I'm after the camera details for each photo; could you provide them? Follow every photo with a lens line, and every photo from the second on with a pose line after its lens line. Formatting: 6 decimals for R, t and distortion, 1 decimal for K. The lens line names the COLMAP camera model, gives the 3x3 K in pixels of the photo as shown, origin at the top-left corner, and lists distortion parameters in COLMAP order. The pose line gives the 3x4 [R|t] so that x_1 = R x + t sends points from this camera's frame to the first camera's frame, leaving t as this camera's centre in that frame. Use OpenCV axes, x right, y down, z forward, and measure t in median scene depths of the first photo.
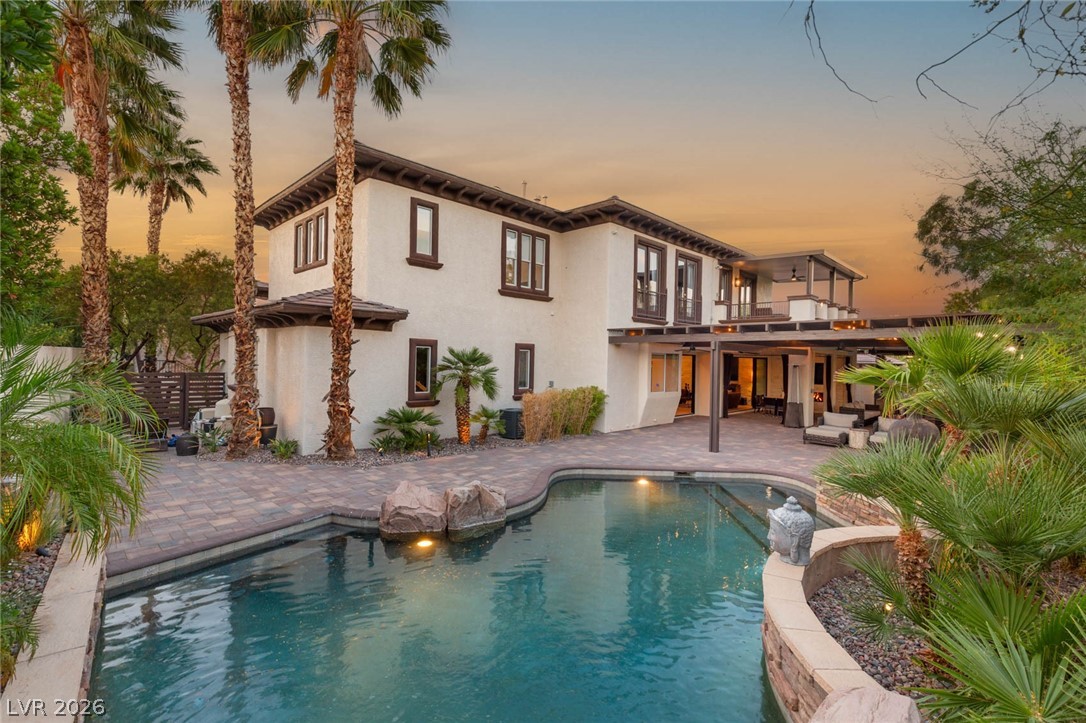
lens RADIAL K [[489.4, 0, 540.9], [0, 489.4, 359.2], [0, 0, 1]] dist [-0.000832, -0.000073]
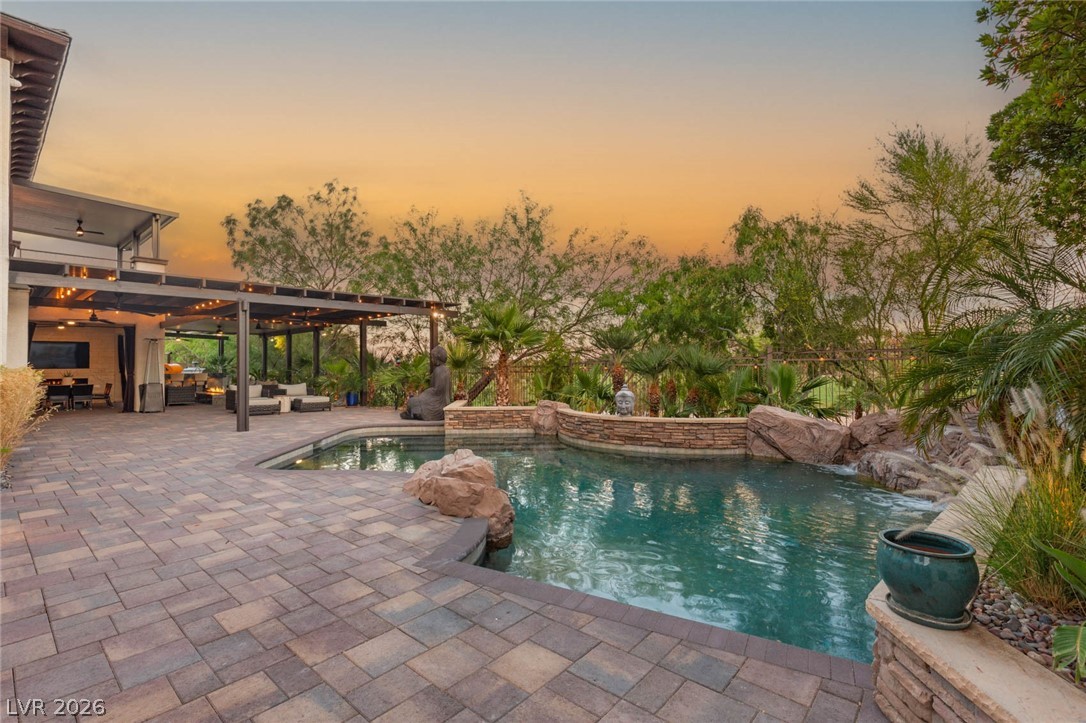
lens RADIAL K [[489.4, 0, 540.8], [0, 489.4, 361.9], [0, 0, 1]] dist [-0.000832, -0.000073]
pose [[-0.064558, -0.013647, 0.997821, -0.894411], [0.003074, 0.999899, 0.013874, 0.099787], [-0.997909, 0.003963, -0.064509, 0.911862]]
